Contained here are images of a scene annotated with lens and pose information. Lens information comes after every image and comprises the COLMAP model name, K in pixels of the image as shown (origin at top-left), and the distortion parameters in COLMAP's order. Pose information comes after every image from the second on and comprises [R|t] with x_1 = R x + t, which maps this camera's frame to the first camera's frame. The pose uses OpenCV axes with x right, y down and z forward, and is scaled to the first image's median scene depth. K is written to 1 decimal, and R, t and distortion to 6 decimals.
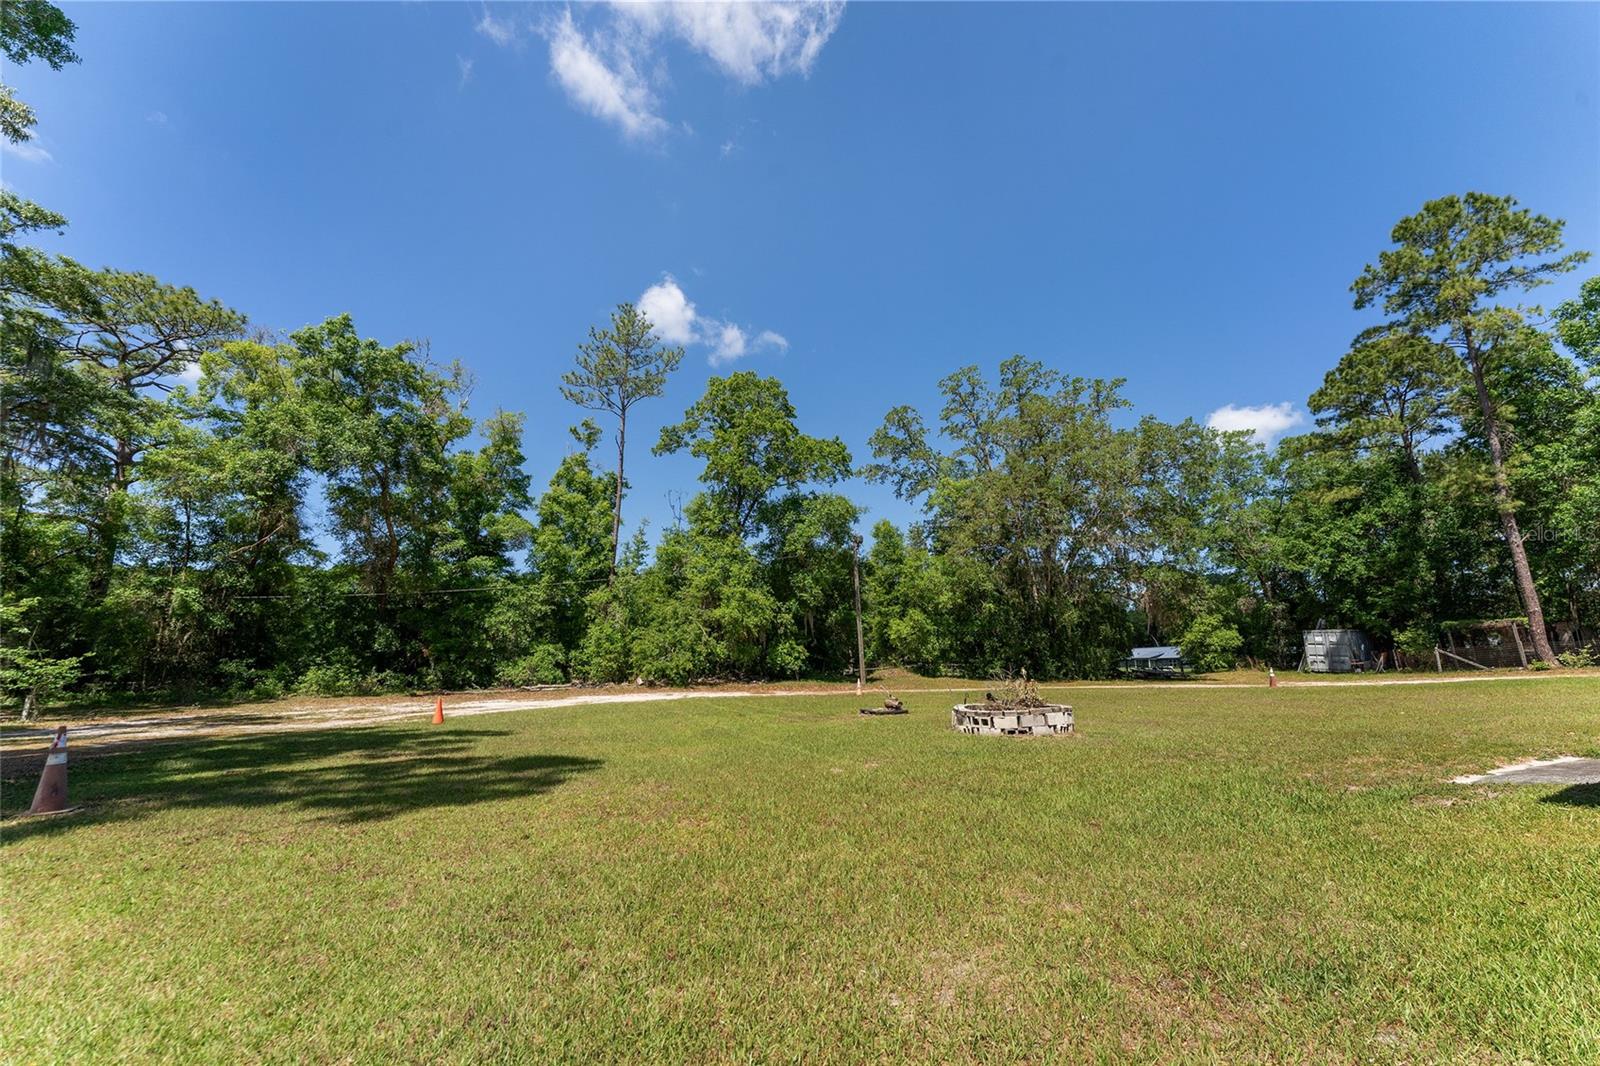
lens RADIAL K [[637.7, 0, 794.6], [0, 637.7, 538.7], [0, 0, 1]] dist [0.000738, -0.000532]
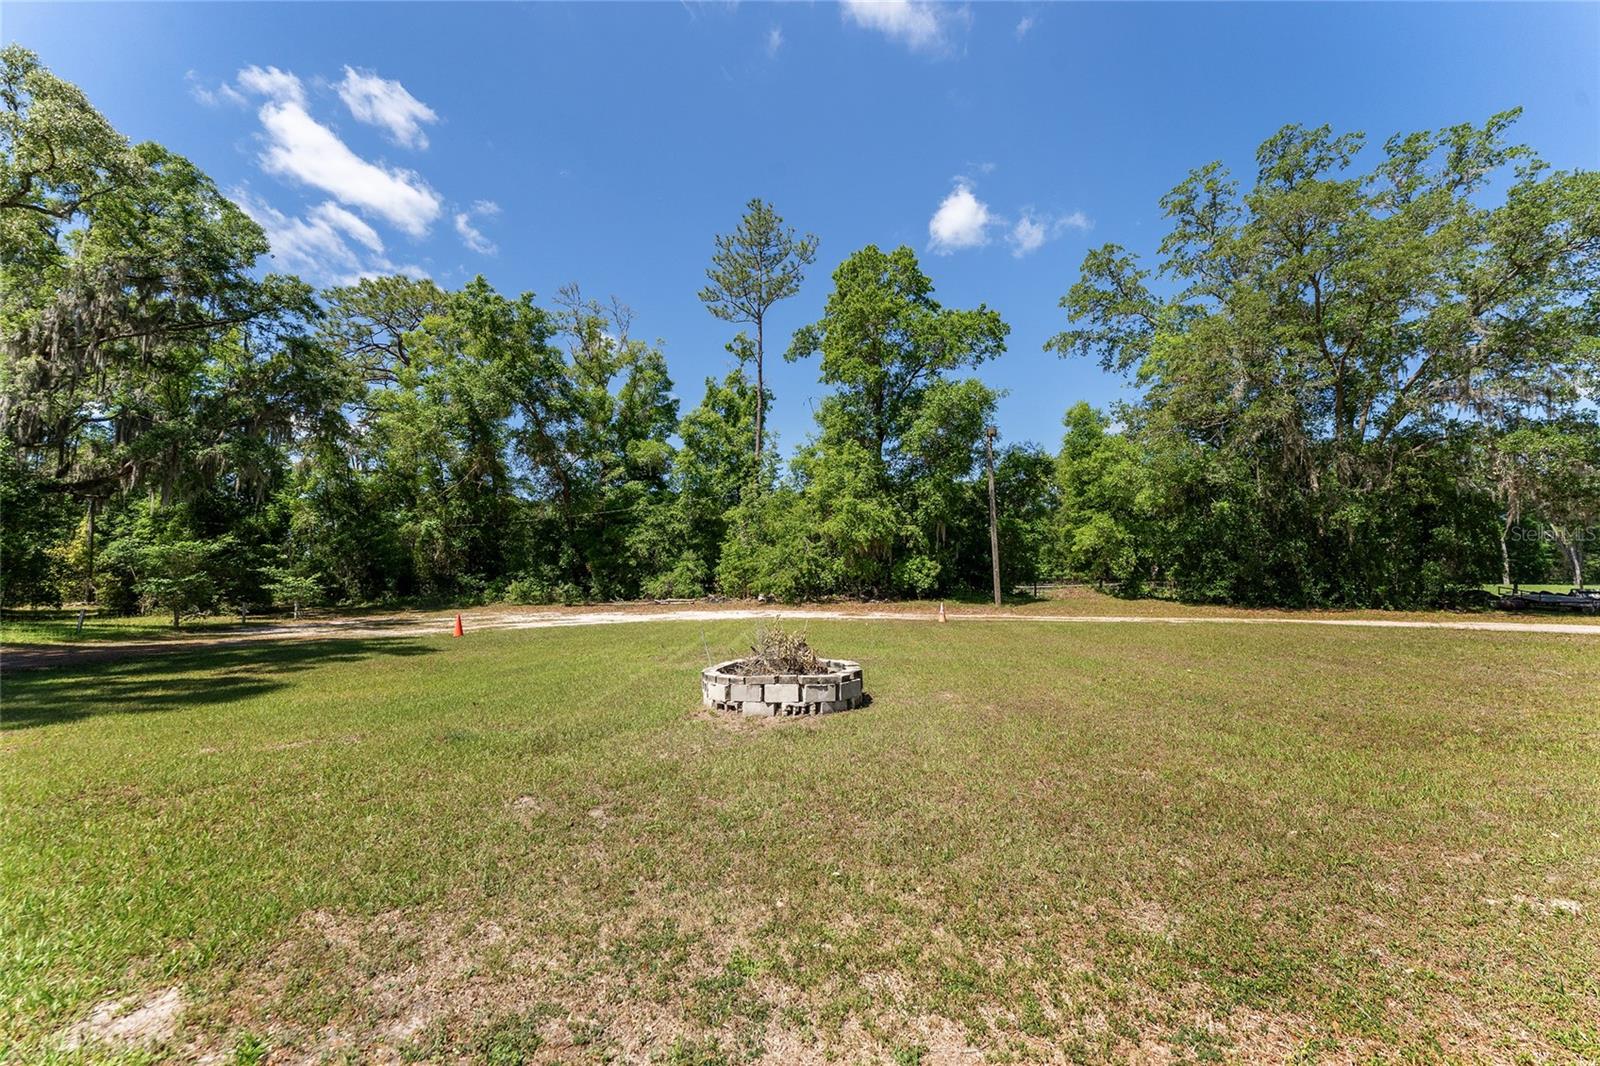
lens RADIAL K [[637.7, 0, 794.2], [0, 637.7, 540.7], [0, 0, 1]] dist [0.000738, -0.000532]
pose [[0.885338, -0.016562, -0.464652, 0.240886], [0.084179, 0.988560, 0.125155, 0.014837], [0.457264, -0.149919, 0.876604, 0.149233]]
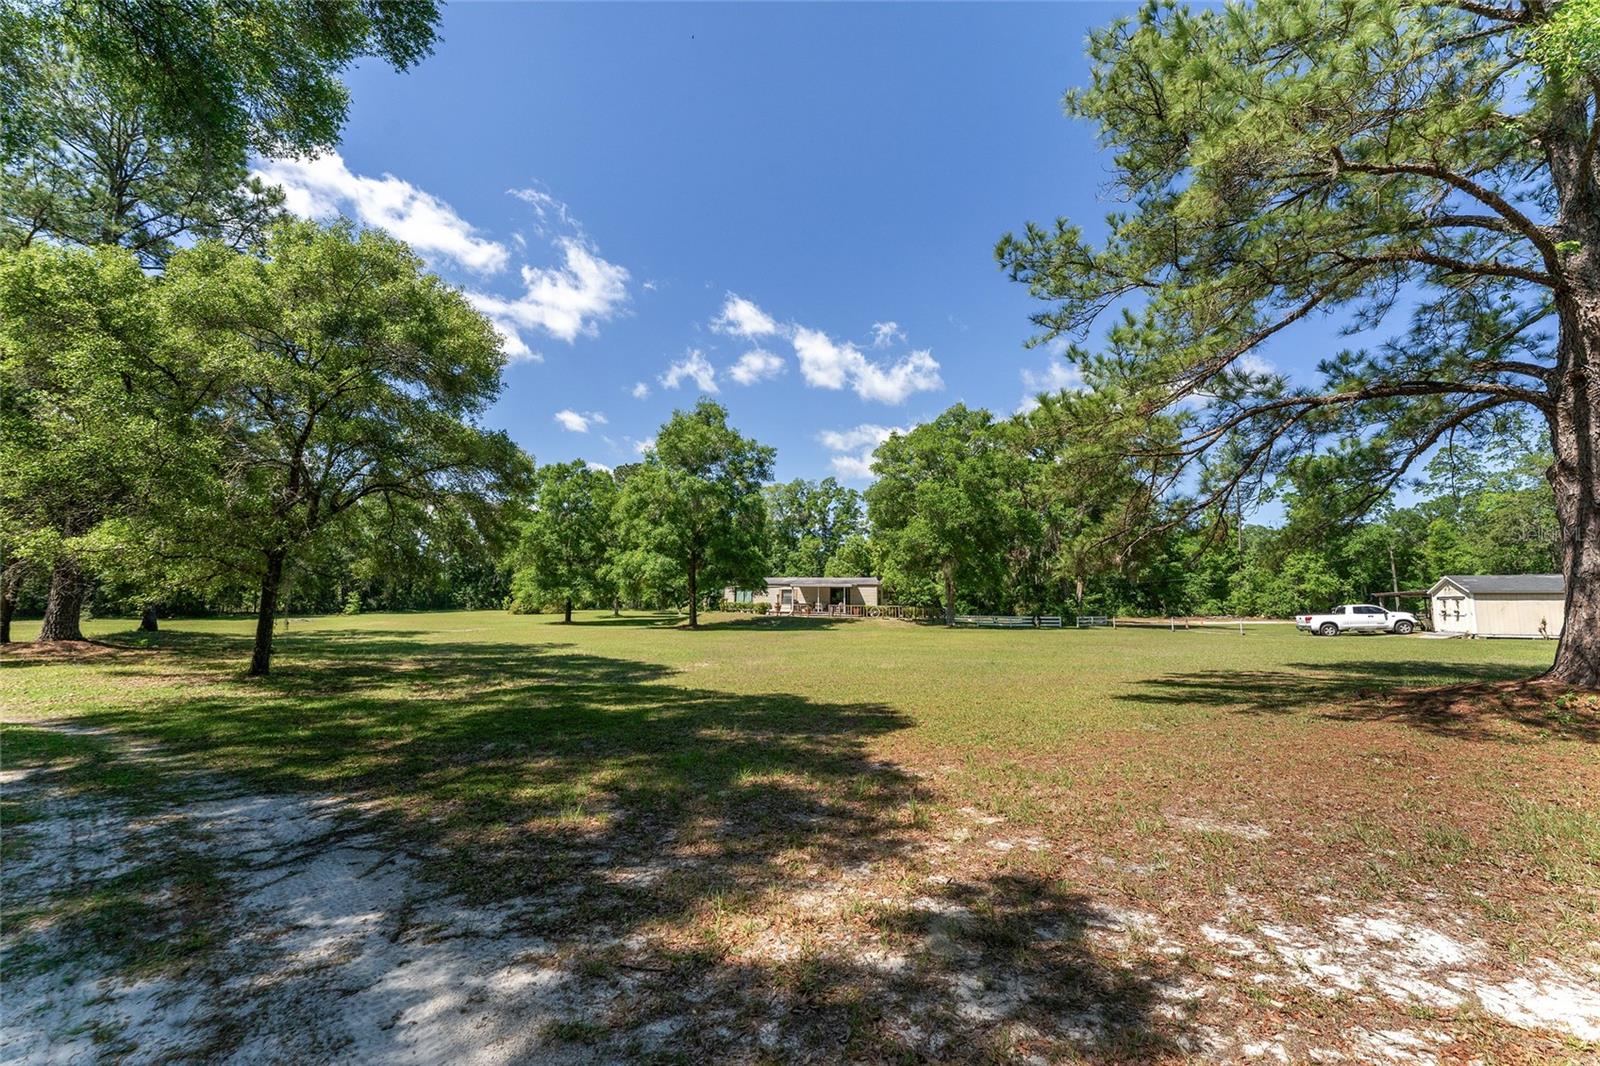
lens RADIAL K [[637.7, 0, 777.2], [0, 637.7, 536.4], [0, 0, 1]] dist [0.000738, -0.000532]
pose [[0.655274, -0.059726, -0.753026, 0.322568], [0.136398, 0.989839, 0.040184, -0.352483], [0.742975, -0.129043, 0.656762, -1.595160]]
